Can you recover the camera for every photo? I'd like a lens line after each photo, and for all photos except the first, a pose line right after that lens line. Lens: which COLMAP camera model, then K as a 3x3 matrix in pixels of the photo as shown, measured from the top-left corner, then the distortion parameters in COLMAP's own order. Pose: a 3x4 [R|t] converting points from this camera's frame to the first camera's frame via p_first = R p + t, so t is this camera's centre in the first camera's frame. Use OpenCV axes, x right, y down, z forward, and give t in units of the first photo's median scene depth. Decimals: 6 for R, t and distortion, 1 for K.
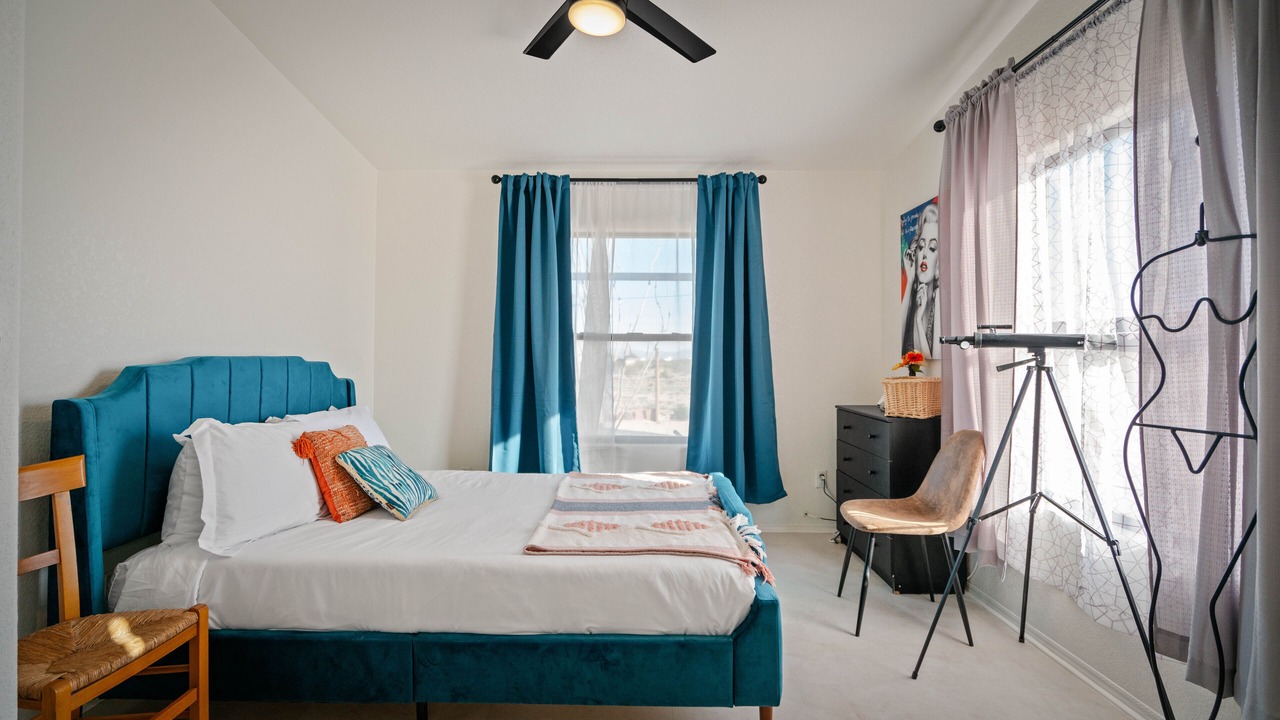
lens RADIAL K [[570.0, 0, 640.0], [0, 570.0, 360.0], [0, 0, 1]] dist [0.001408, 0.000666]
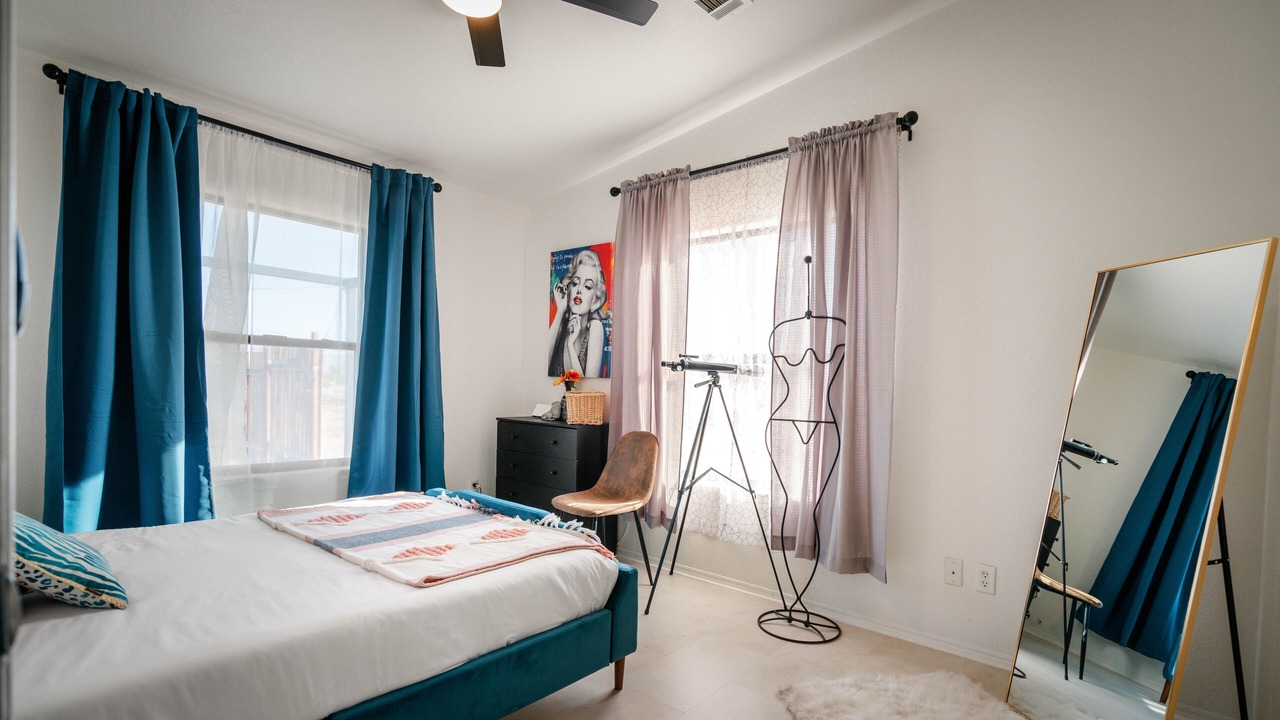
lens RADIAL K [[585.2, 0, 623.6], [0, 585.2, 408.7], [0, 0, 1]] dist [-0.000312, 0.000139]
pose [[0.658103, -0.018238, 0.752707, -0.489487], [-0.025437, 0.998597, 0.046436, 0.007328], [-0.752498, -0.049706, 0.656716, 0.127435]]
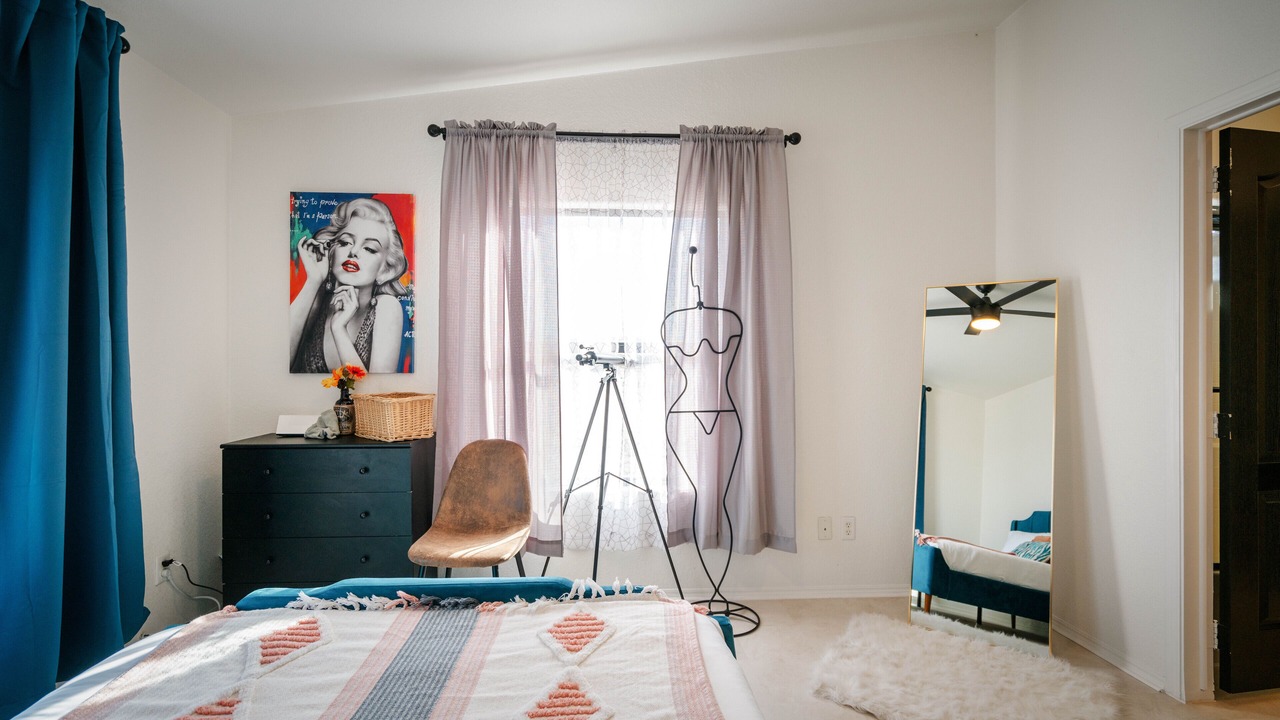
lens RADIAL K [[589.6, 0, 628.9], [0, 589.6, 371.3], [0, 0, 1]] dist [-0.004126, -0.000168]
pose [[-0.044830, -0.012400, 0.998918, -0.538534], [0.005399, 0.999905, 0.012655, -0.017404], [-0.998980, 0.005961, -0.044759, 0.799926]]
